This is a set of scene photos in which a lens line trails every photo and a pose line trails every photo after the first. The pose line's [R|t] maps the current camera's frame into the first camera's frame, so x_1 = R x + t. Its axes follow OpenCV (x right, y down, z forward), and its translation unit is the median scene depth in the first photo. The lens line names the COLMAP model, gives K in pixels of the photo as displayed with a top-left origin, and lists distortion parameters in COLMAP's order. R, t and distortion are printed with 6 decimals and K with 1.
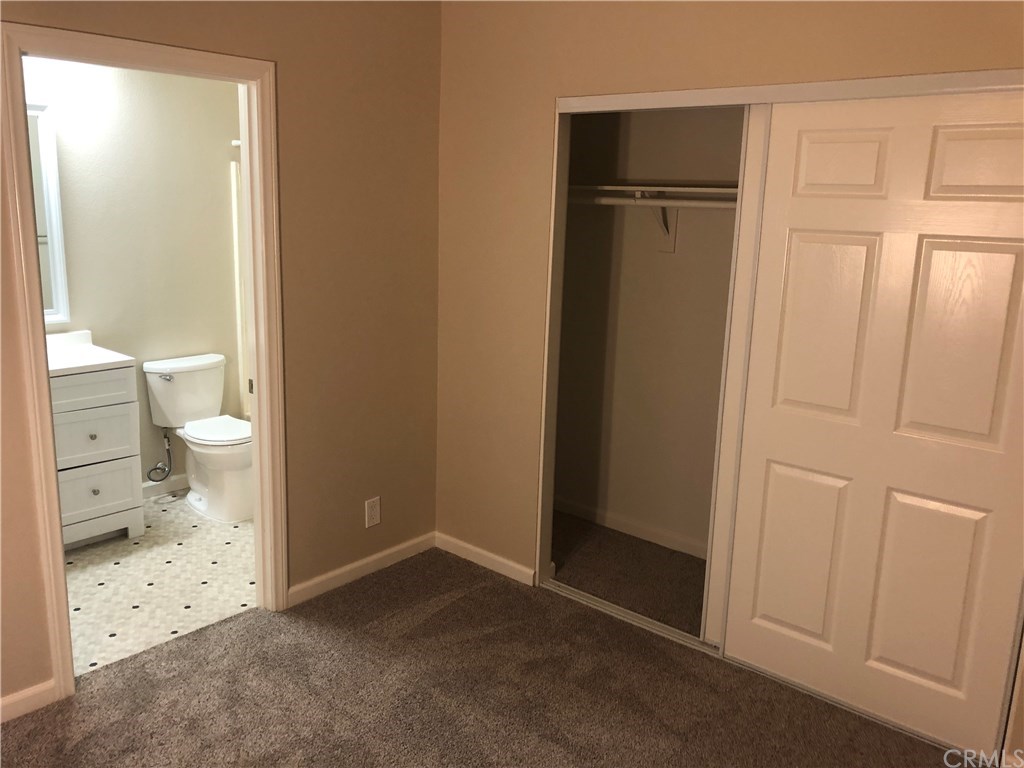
lens RADIAL K [[840.9, 0, 507.3], [0, 840.9, 376.4], [0, 0, 1]] dist [0.037762, -0.040266]
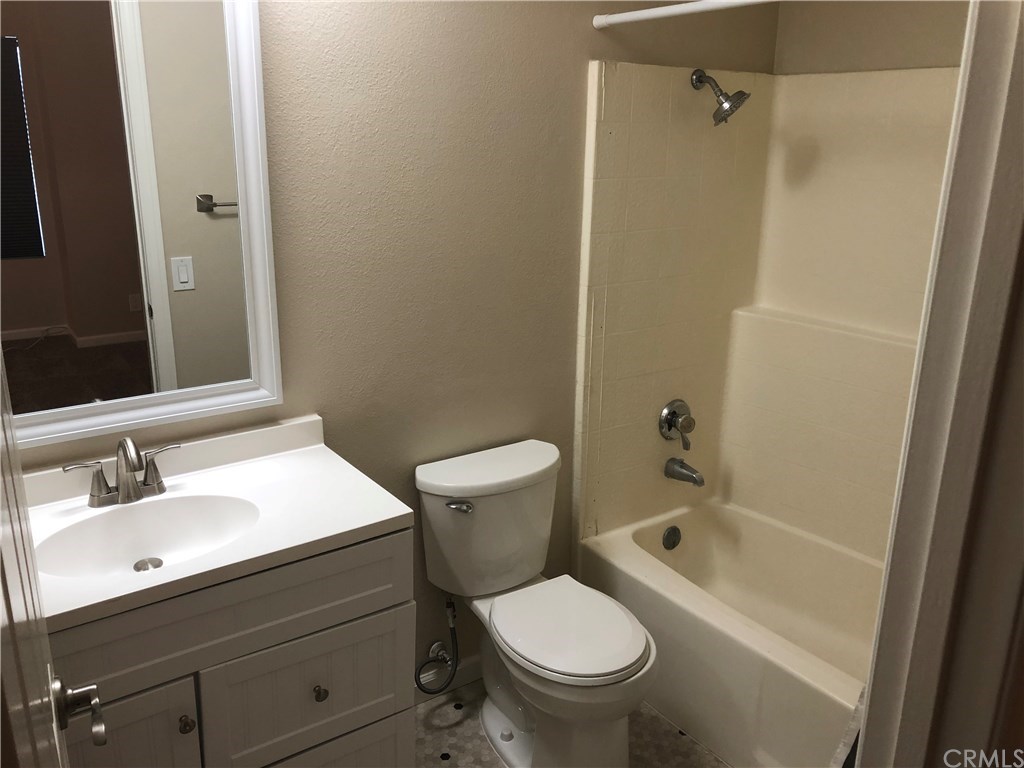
lens RADIAL K [[840.9, 0, 513.7], [0, 840.9, 379.0], [0, 0, 1]] dist [0.037762, -0.040266]
pose [[0.972625, 0.050836, -0.226750, -0.256401], [-0.036648, 0.997123, 0.066352, -0.103410], [0.229471, -0.056226, 0.971690, 0.515671]]
